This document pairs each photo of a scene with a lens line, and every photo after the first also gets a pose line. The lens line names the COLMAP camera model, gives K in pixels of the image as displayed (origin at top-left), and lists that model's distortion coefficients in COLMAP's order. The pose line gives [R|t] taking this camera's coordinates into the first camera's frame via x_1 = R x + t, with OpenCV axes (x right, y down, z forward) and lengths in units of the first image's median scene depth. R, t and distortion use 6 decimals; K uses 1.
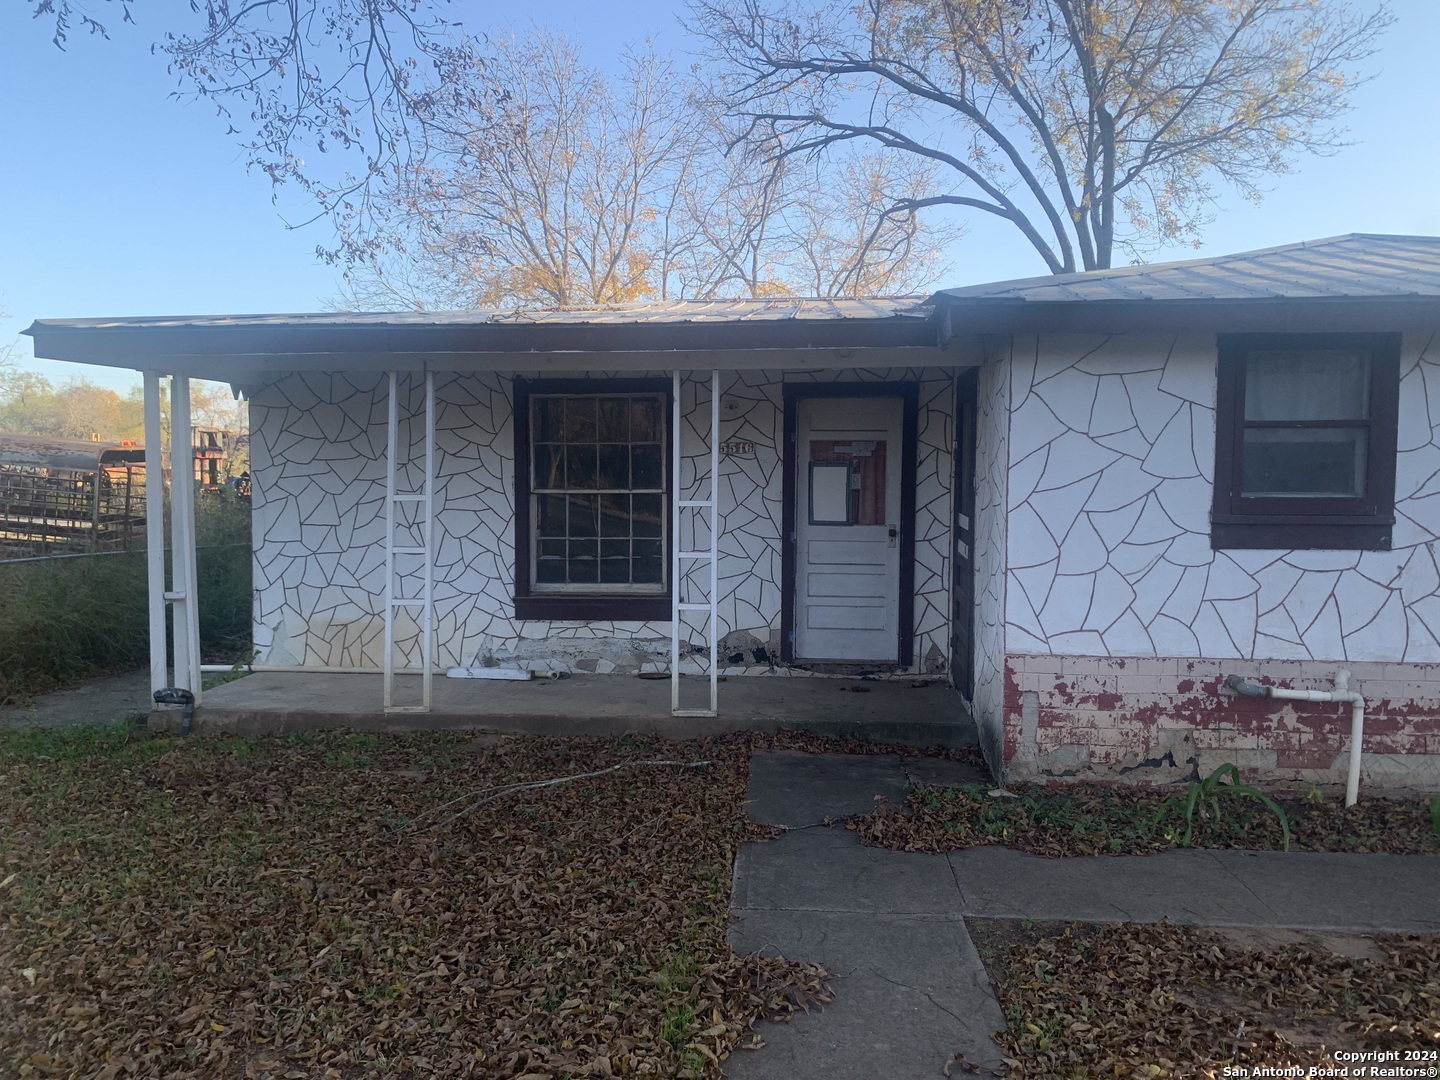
lens RADIAL K [[1091.9, 0, 720.6], [0, 1091.9, 533.6], [0, 0, 1]] dist [0.034255, -0.046085]
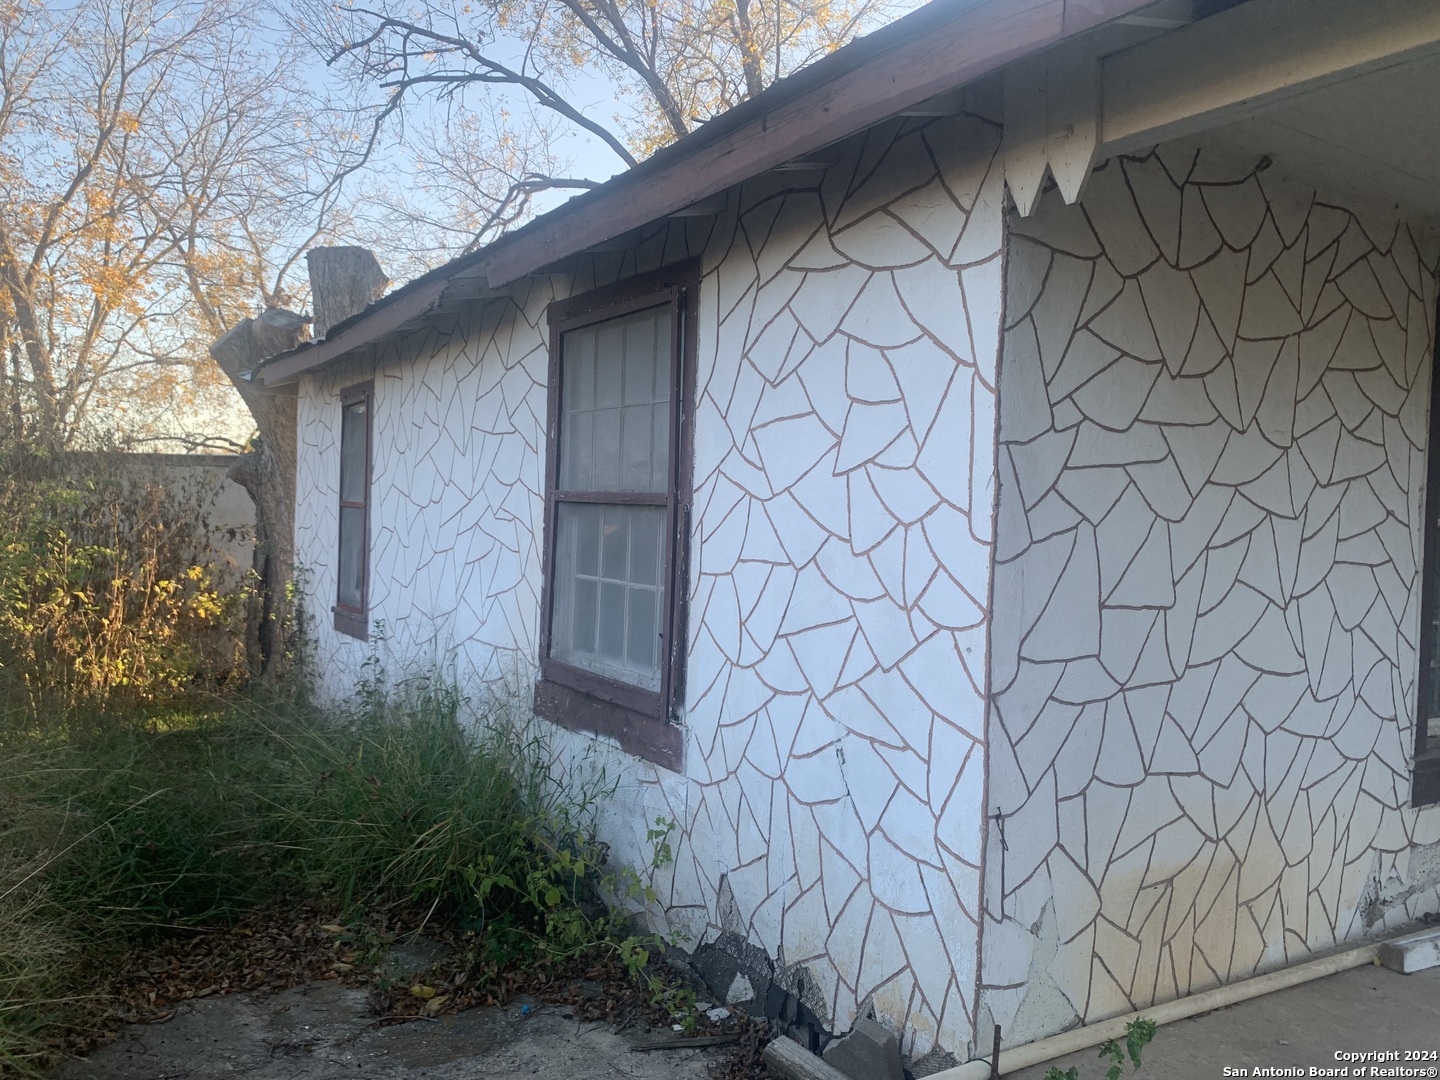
lens RADIAL K [[1102.2, 0, 702.2], [0, 1102.2, 539.5], [0, 0, 1]] dist [0.011231, -0.008591]
pose [[0.800428, 0.011563, 0.599318, -0.703088], [0.005332, 0.999637, -0.026408, -0.021319], [-0.599406, 0.024333, 0.800076, 0.815161]]
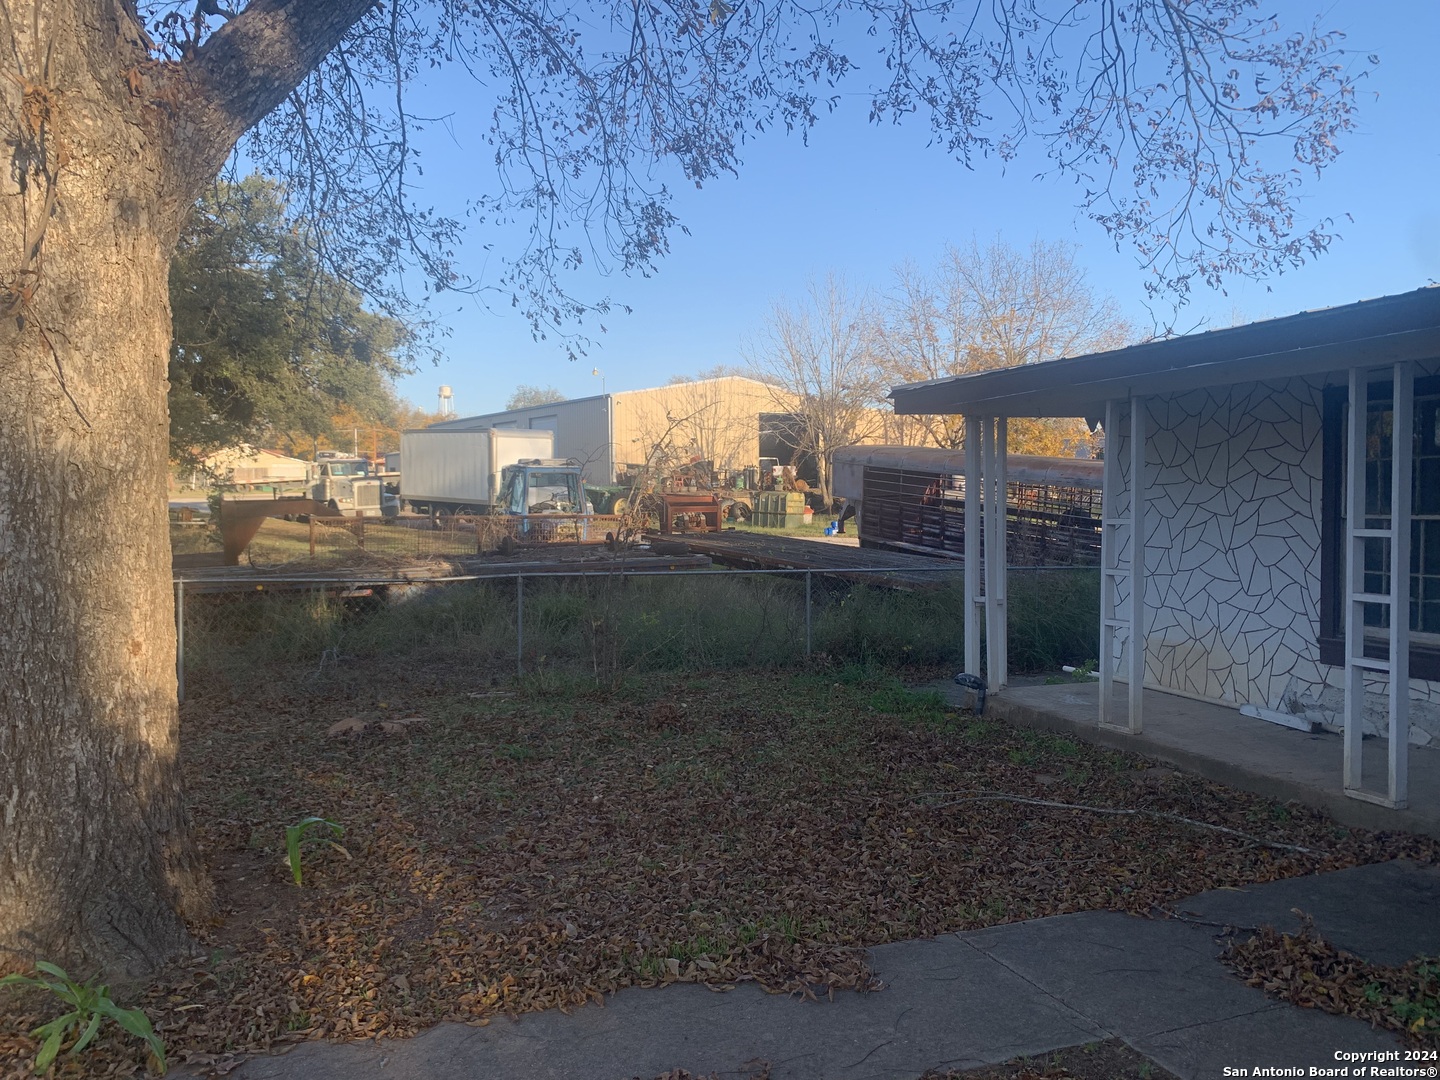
lens RADIAL K [[1095.0, 0, 682.5], [0, 1095.0, 535.9], [0, 0, 1]] dist [-0.029596, -0.005892]
pose [[0.396164, 0.025684, -0.917821, 0.407409], [-0.043215, 0.999022, 0.009303, -0.009095], [0.917162, 0.035978, 0.396886, 0.184436]]
